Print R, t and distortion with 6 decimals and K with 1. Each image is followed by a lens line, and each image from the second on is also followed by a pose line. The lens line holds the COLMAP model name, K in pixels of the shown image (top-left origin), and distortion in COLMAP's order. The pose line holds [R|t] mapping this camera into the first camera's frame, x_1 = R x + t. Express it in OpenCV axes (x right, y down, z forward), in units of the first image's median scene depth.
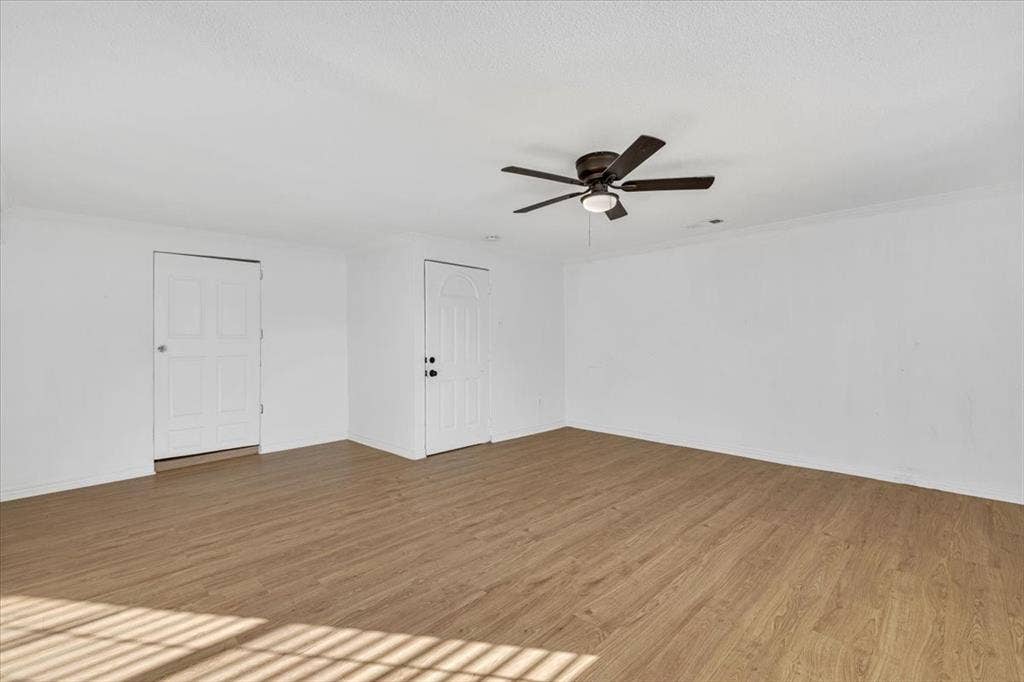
lens RADIAL K [[431.4, 0, 512.0], [0, 431.4, 341.0], [0, 0, 1]] dist [0.007448, -0.000029]
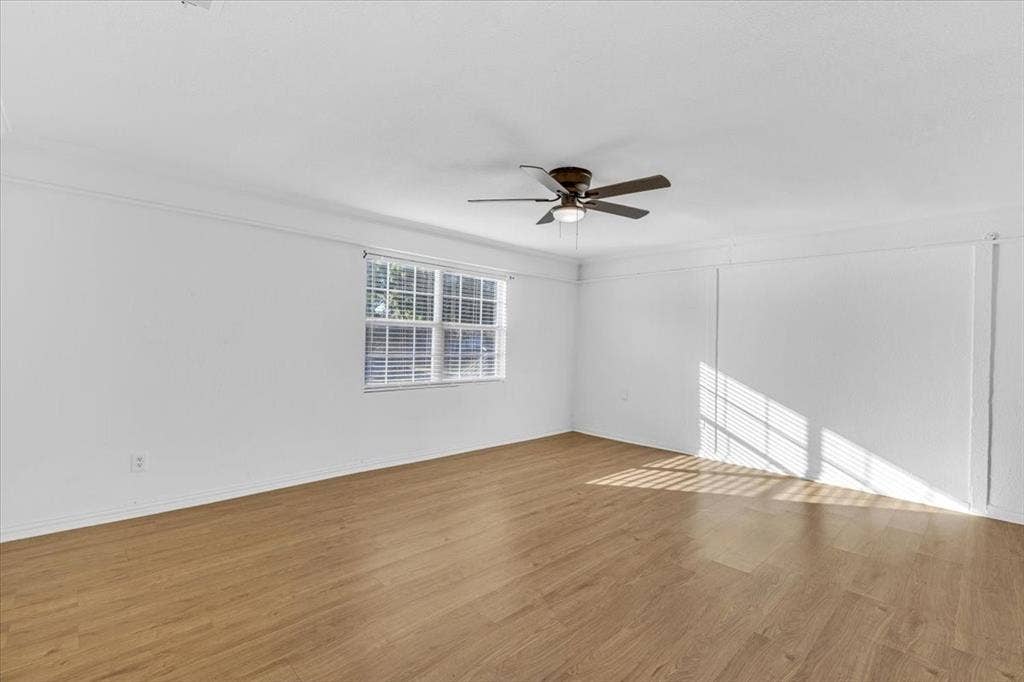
lens RADIAL K [[431.4, 0, 512.0], [0, 431.4, 341.0], [0, 0, 1]] dist [0.007448, -0.000029]
pose [[-0.999523, -0.018031, 0.025070, 0.348352], [-0.018028, 0.999837, 0.000339, -0.008354], [-0.025072, -0.000113, -0.999686, 2.312996]]
